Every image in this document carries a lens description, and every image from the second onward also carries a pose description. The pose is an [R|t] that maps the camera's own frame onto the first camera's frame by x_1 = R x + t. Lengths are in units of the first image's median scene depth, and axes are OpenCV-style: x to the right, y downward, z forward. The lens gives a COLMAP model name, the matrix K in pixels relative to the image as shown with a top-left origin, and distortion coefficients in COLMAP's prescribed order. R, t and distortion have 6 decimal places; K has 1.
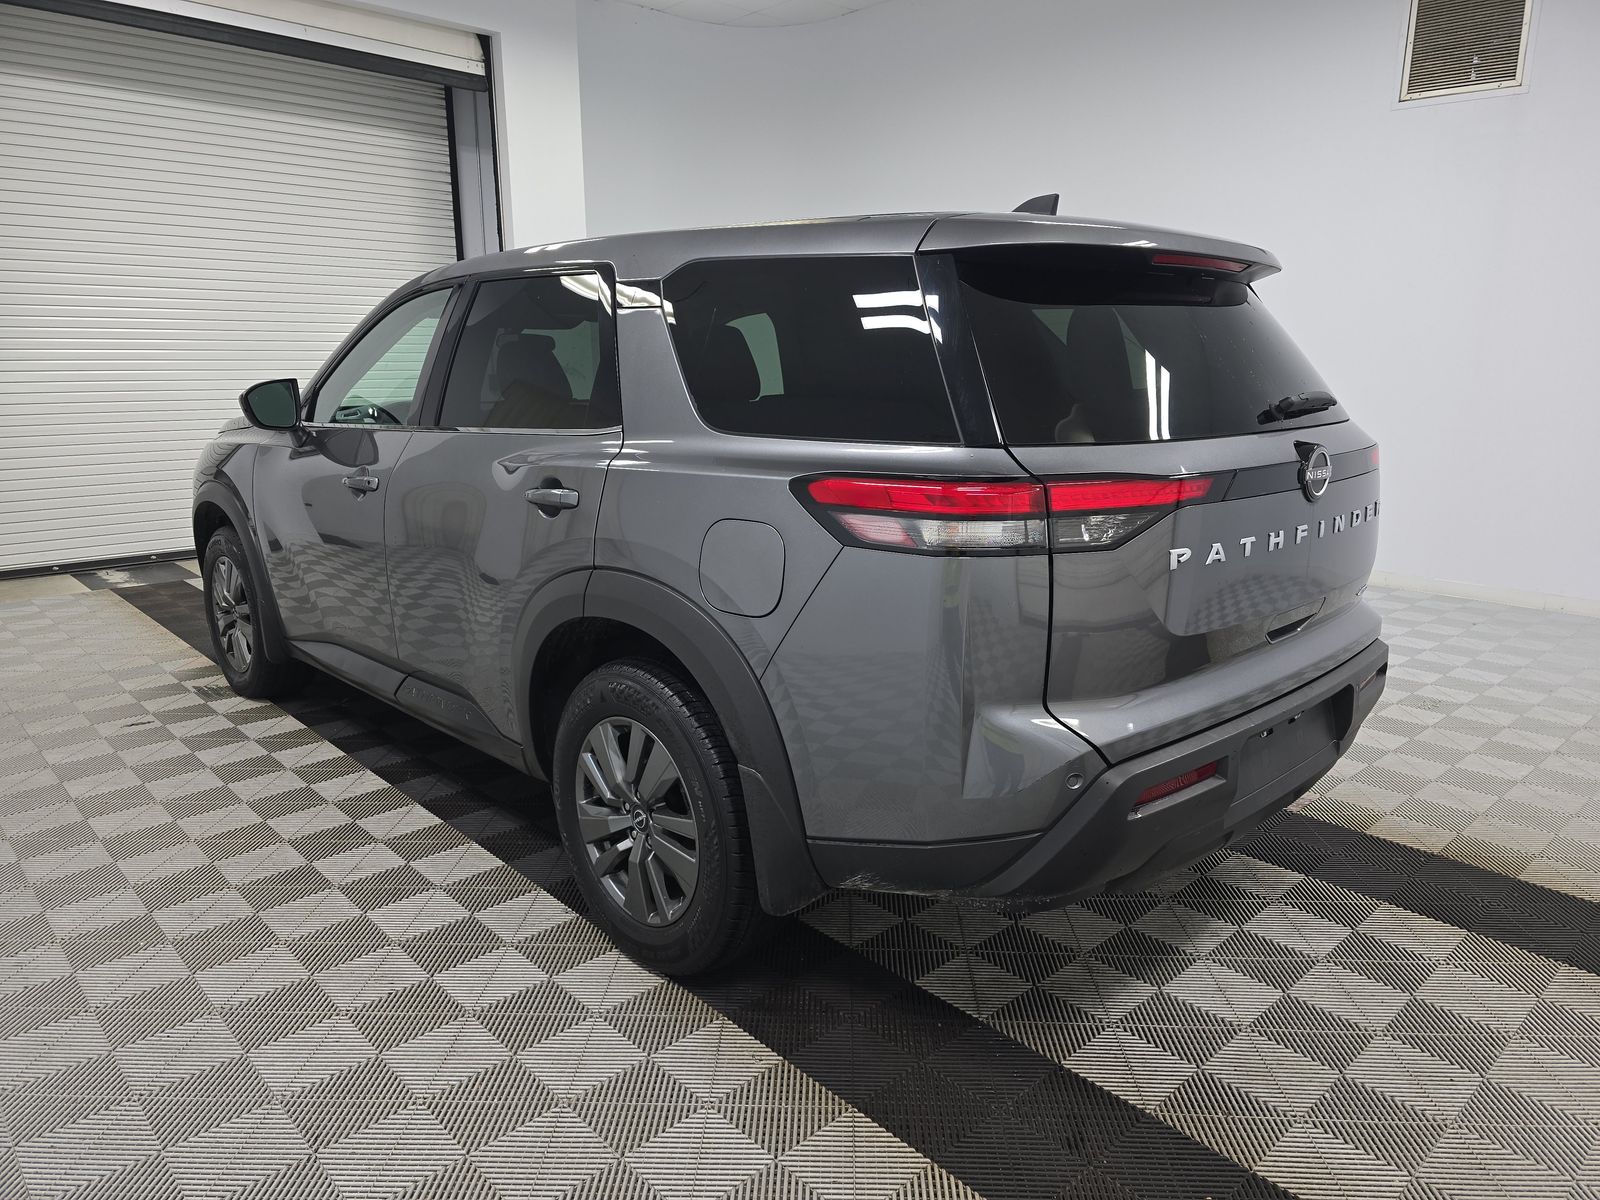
lens RADIAL K [[1102.1, 0, 820.7], [0, 1102.1, 601.7], [0, 0, 1]] dist [0.064631, -0.053240]
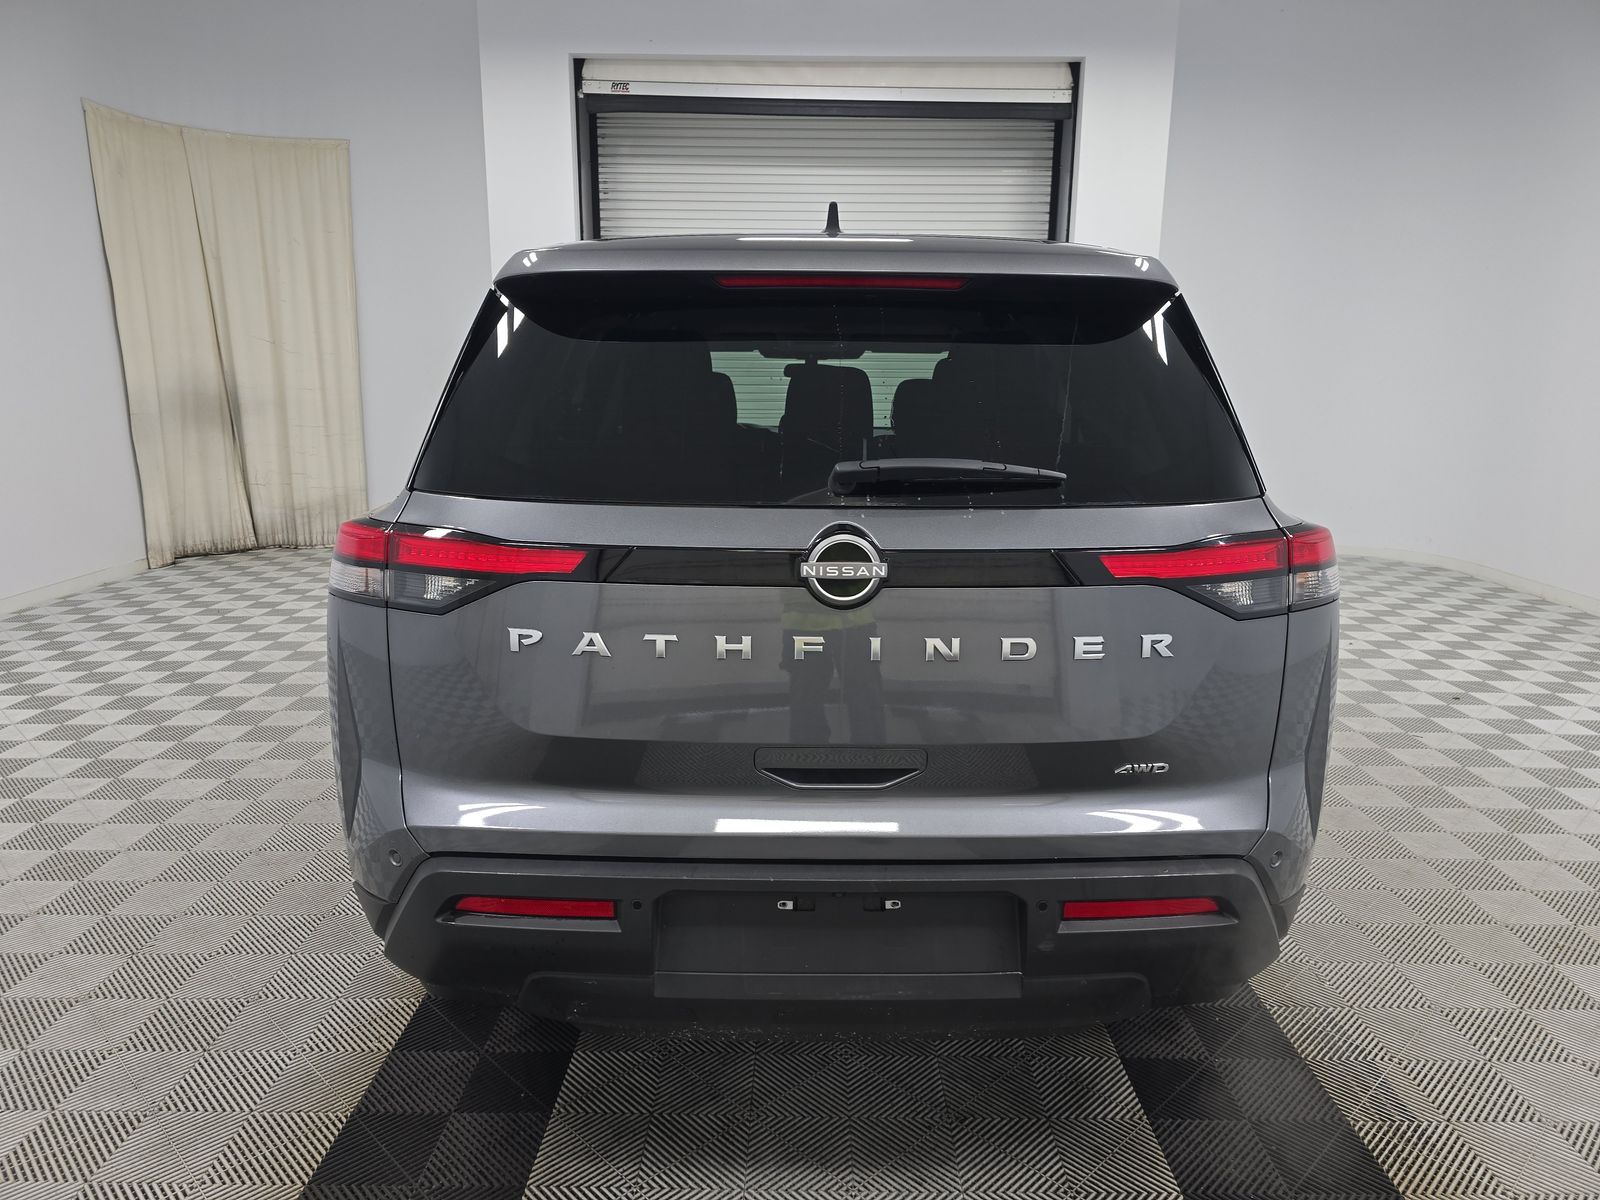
lens RADIAL K [[1102.1, 0, 820.7], [0, 1102.1, 601.7], [0, 0, 1]] dist [0.064631, -0.053240]
pose [[0.727211, 0.151141, -0.669567, 0.634192], [-0.162165, 0.985674, 0.046369, -0.086889], [0.666983, 0.074861, 0.741303, 0.317621]]
